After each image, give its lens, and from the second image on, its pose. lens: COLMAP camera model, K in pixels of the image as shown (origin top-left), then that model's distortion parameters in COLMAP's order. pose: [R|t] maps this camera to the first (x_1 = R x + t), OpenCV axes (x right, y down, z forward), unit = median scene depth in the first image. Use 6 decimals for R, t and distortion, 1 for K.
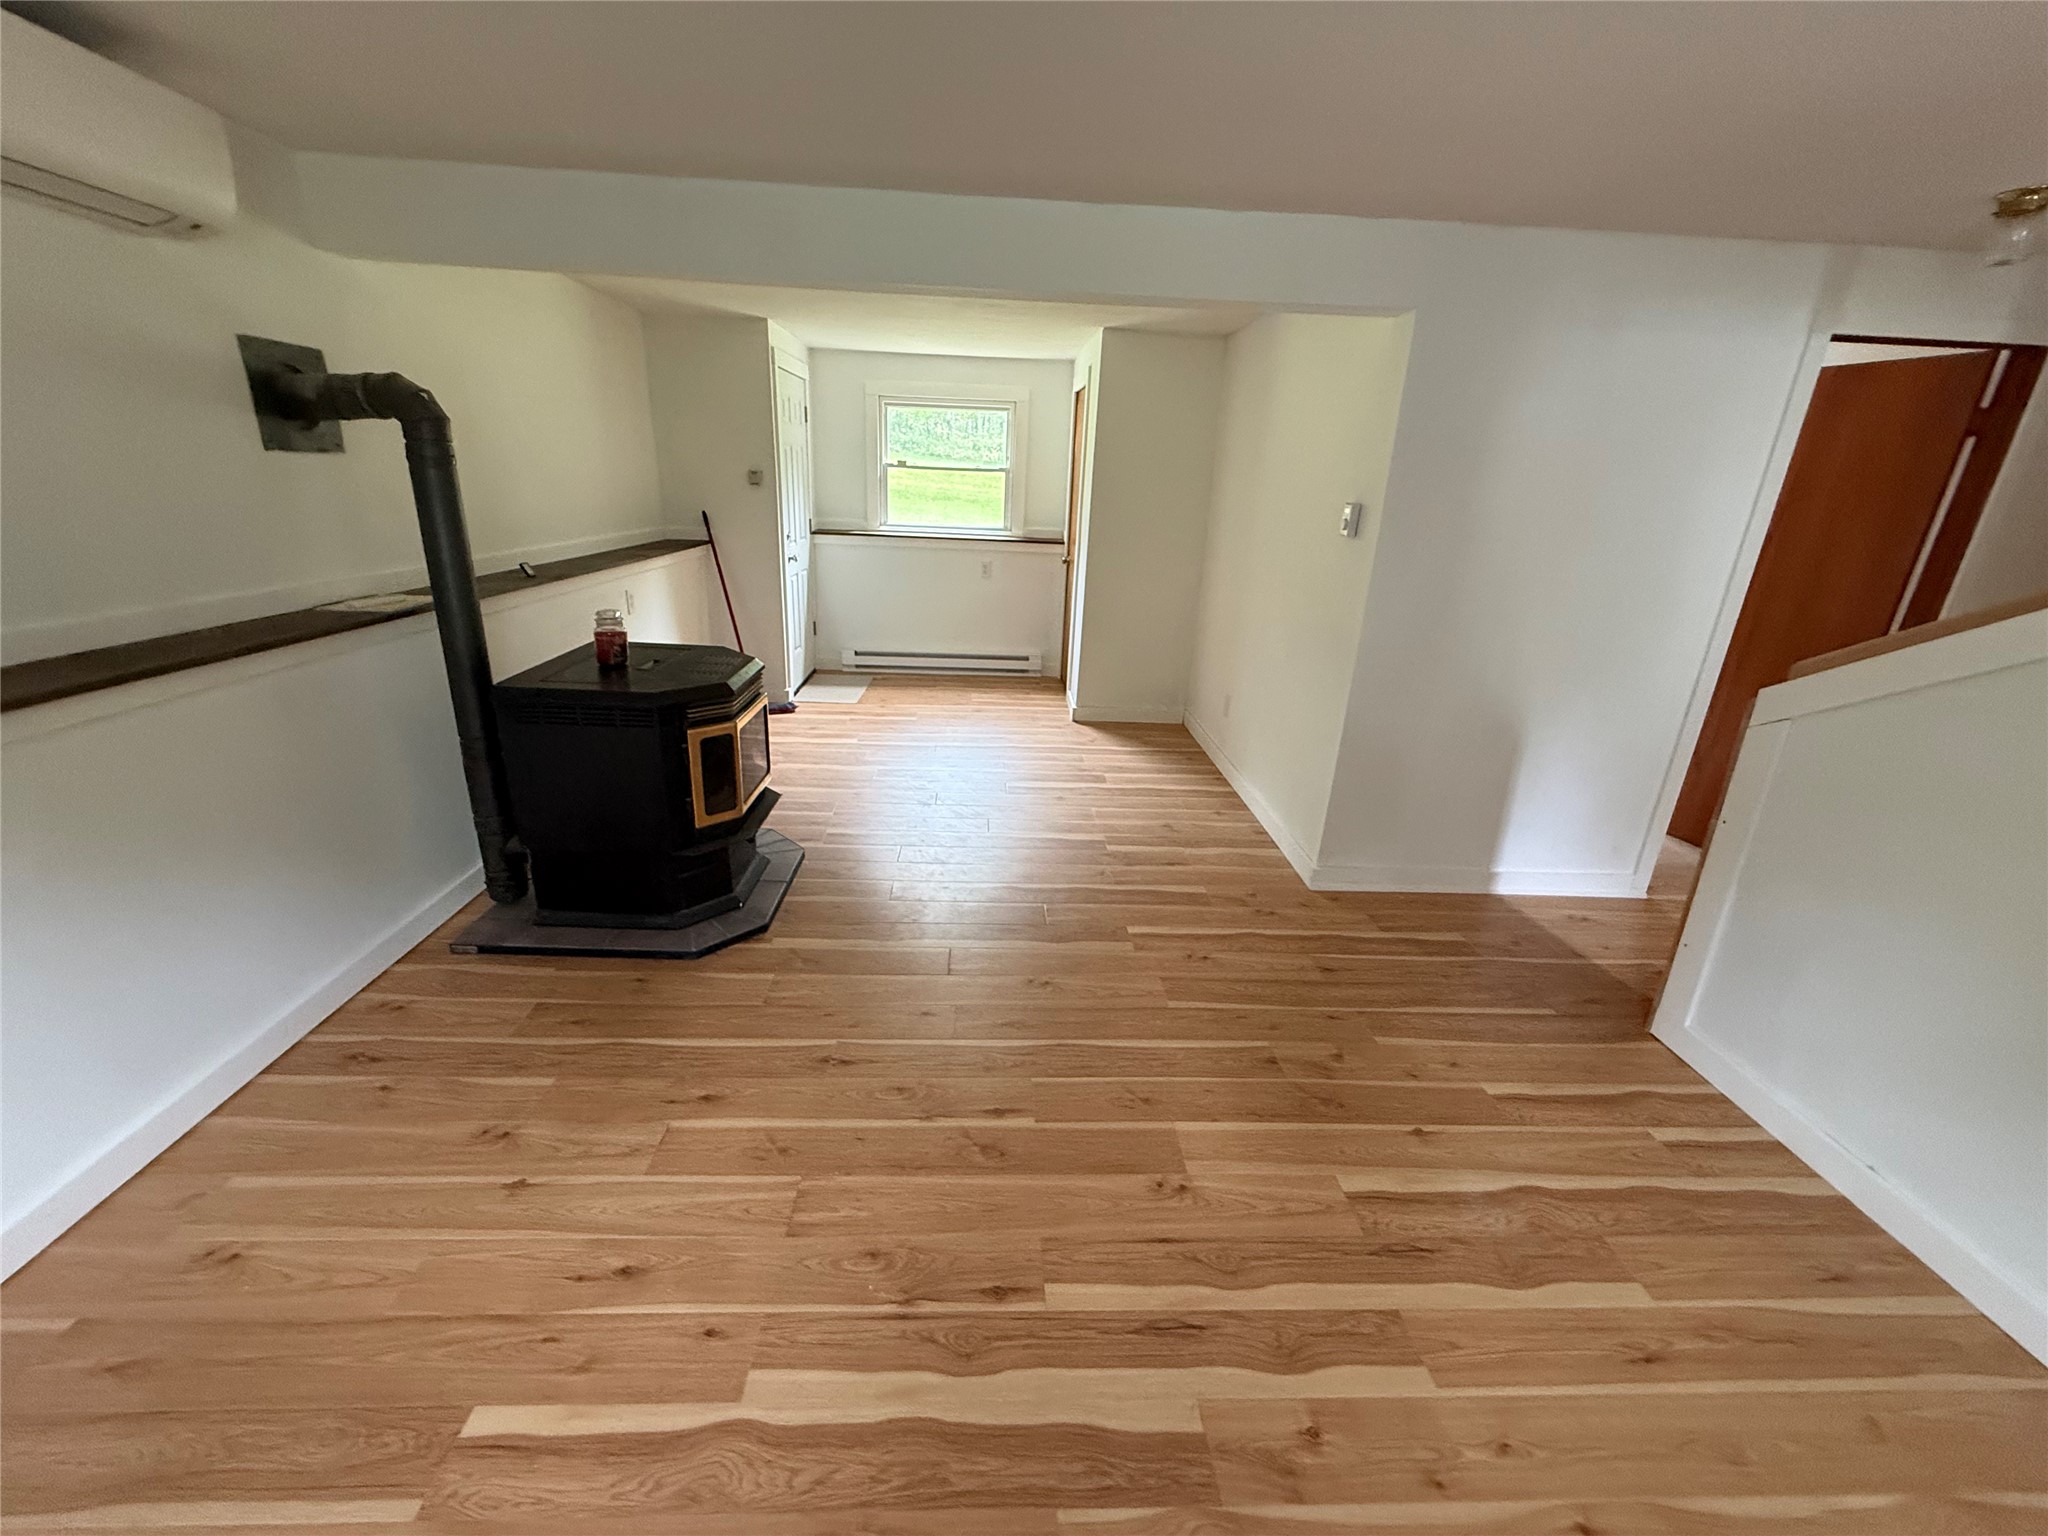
lens RADIAL K [[820.5, 0, 1017.7], [0, 820.5, 763.2], [0, 0, 1]] dist [0.000865, 0.000047]
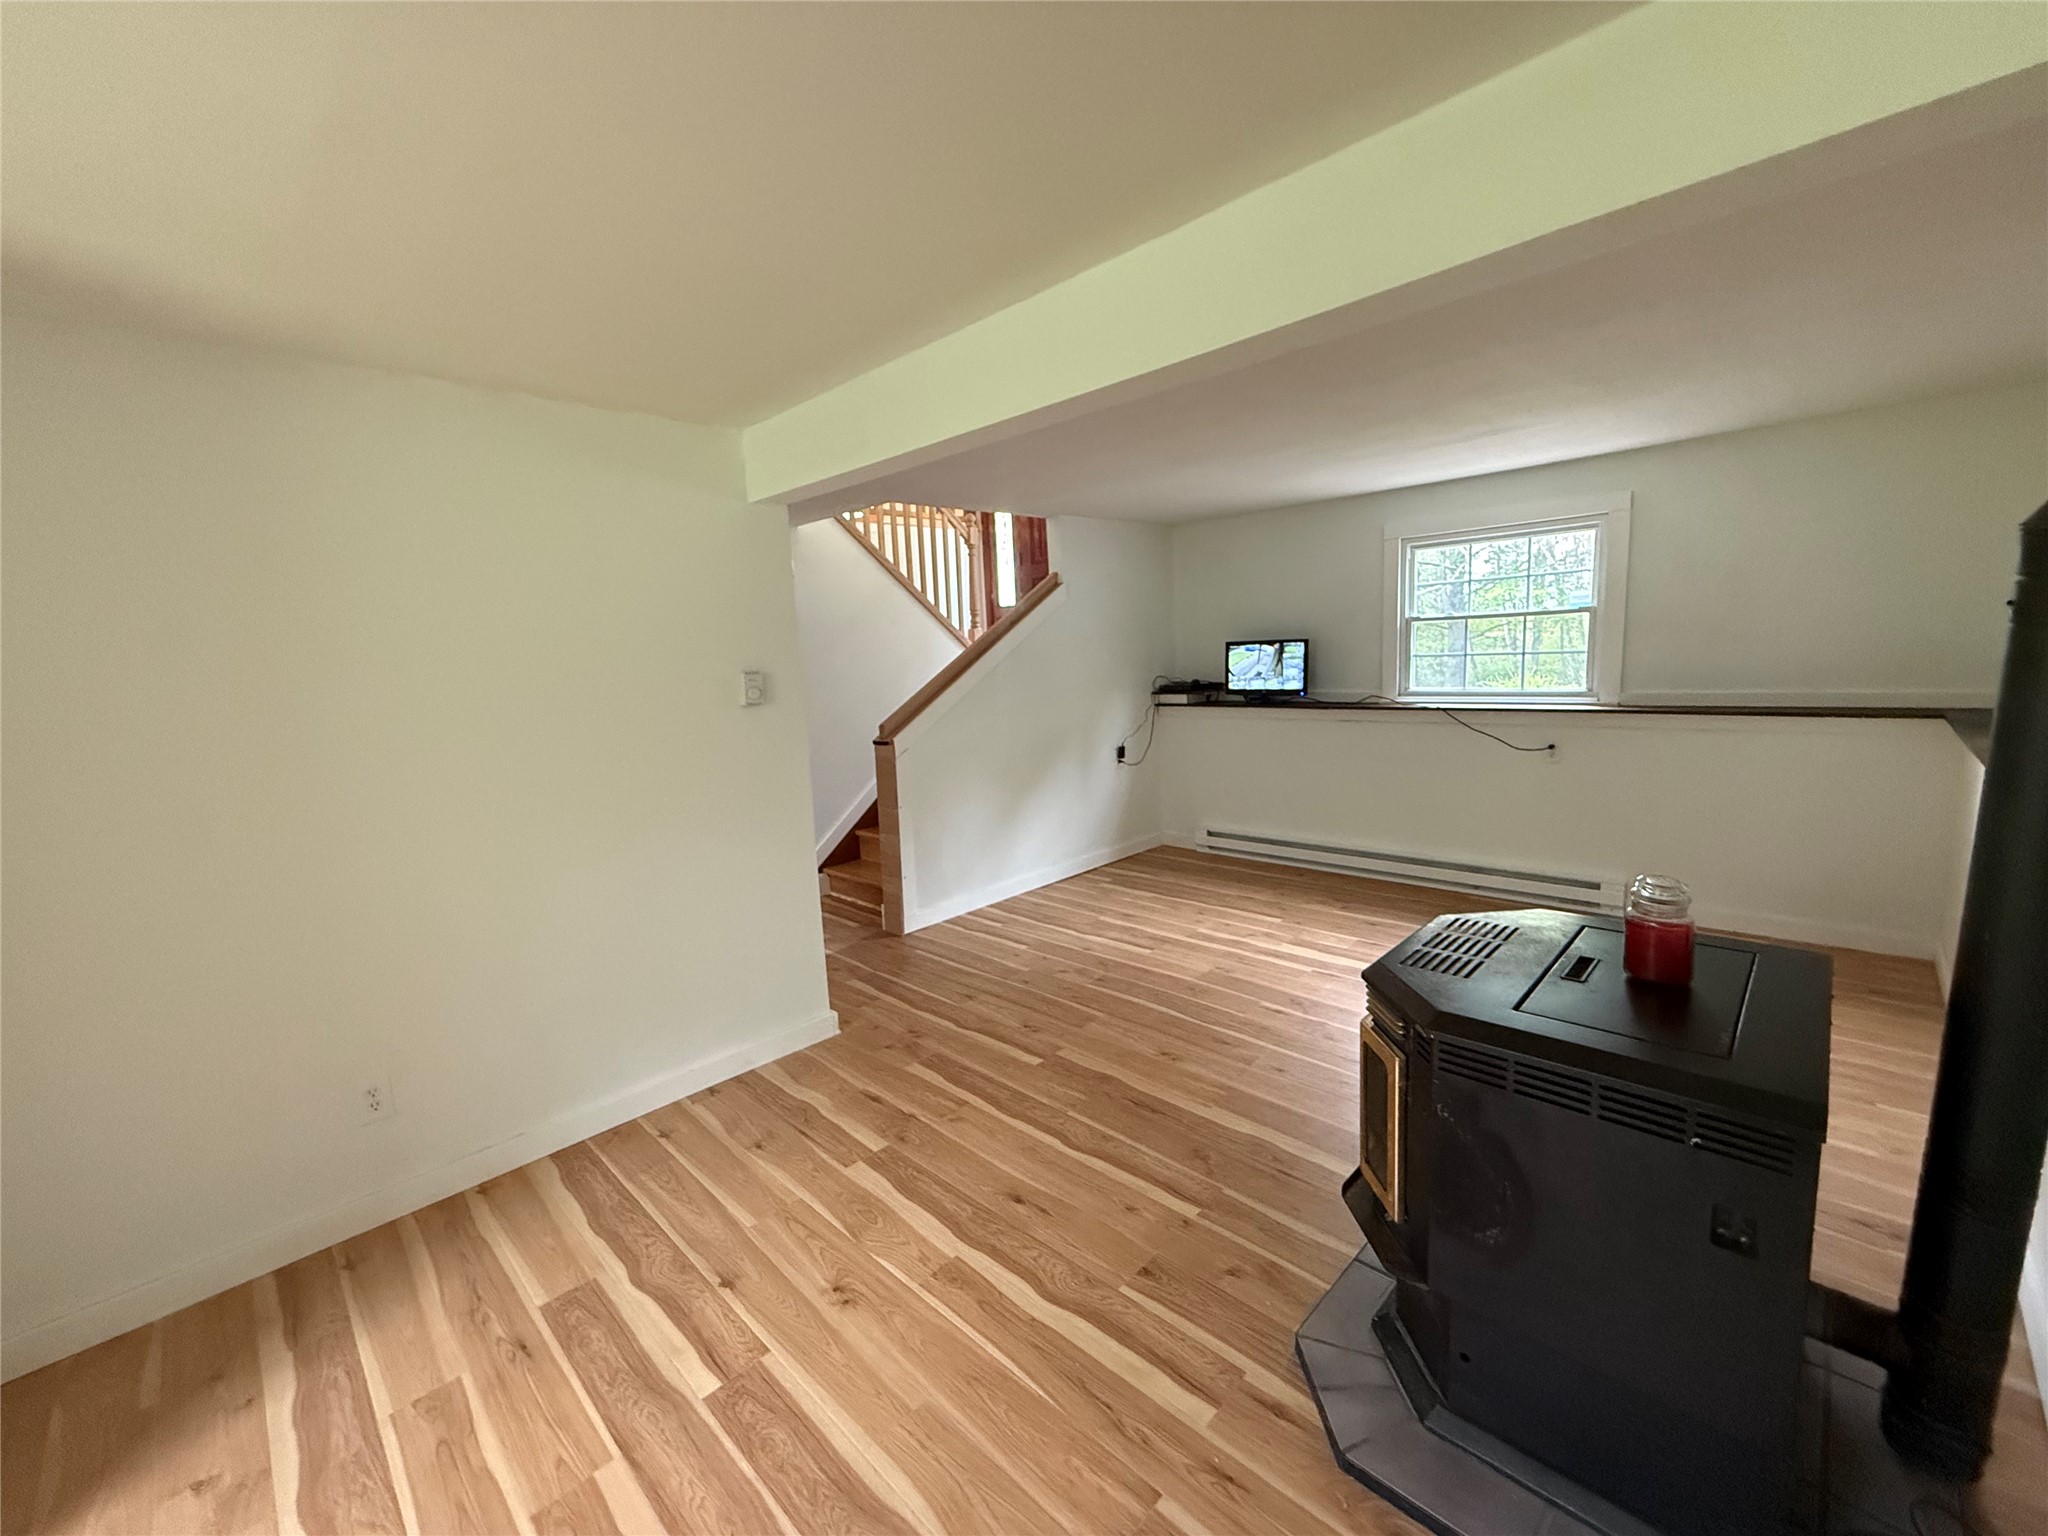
lens RADIAL K [[820.5, 0, 1023.6], [0, 820.5, 768.7], [0, 0, 1]] dist [0.000865, 0.000047]
pose [[-0.686786, -0.106532, 0.719010, -0.700538], [0.271056, 0.880309, 0.389338, -0.666168], [-0.674429, 0.462284, -0.575708, 1.846607]]
